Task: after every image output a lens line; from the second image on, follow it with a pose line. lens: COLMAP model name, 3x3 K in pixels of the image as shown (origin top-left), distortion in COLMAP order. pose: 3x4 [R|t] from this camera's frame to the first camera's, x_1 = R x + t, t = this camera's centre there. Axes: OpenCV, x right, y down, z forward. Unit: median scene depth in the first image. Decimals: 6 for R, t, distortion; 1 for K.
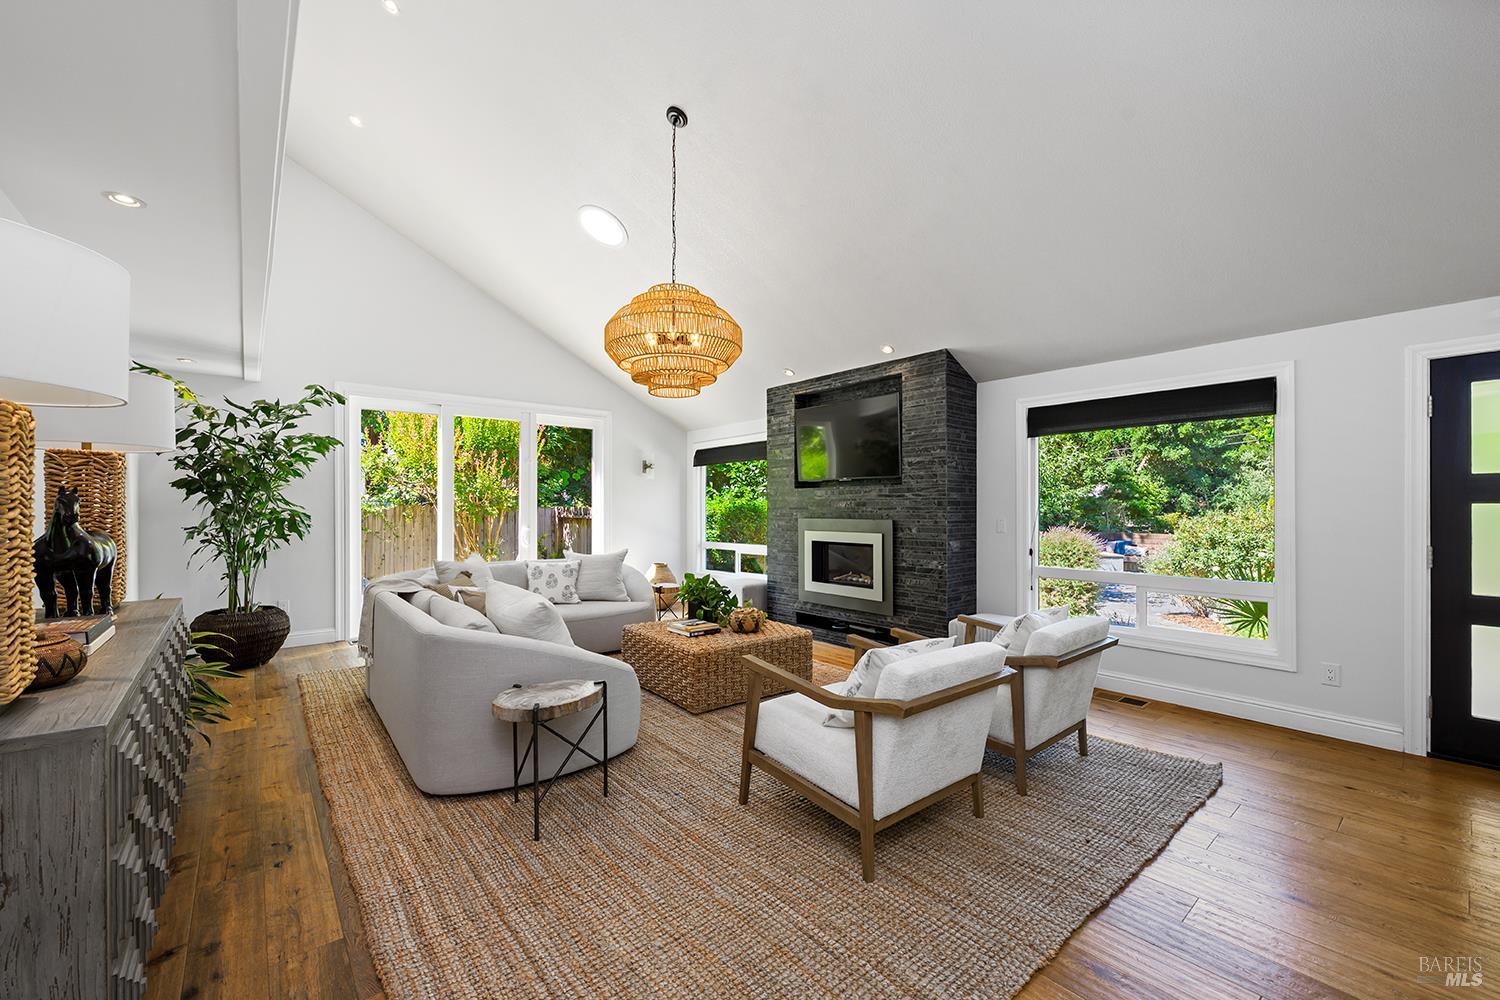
lens RADIAL K [[616.7, 0, 750.0], [0, 616.7, 500.0], [0, 0, 1]] dist [-0.001041, 0.000057]
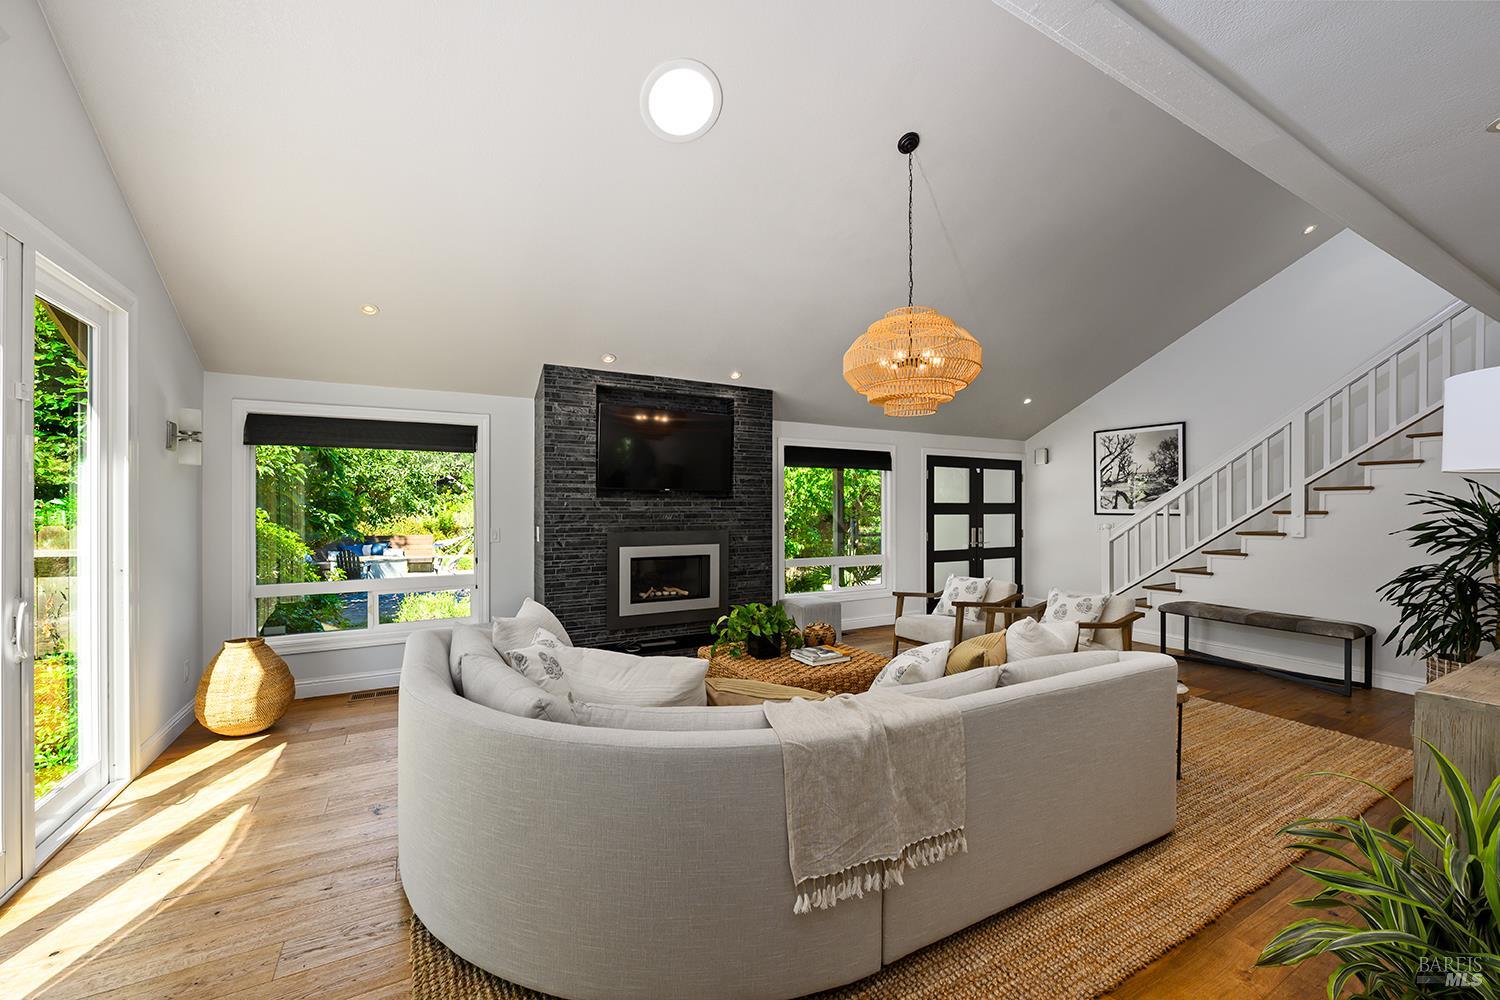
lens RADIAL K [[597.0, 0, 750.0], [0, 597.0, 500.0], [0, 0, 1]] dist [-0.000544, 0.000022]
pose [[0.171427, 0.009643, 0.985150, -0.789394], [-0.014441, 0.999869, -0.007274, -0.014644], [-0.985091, -0.012980, 0.171544, 0.760848]]
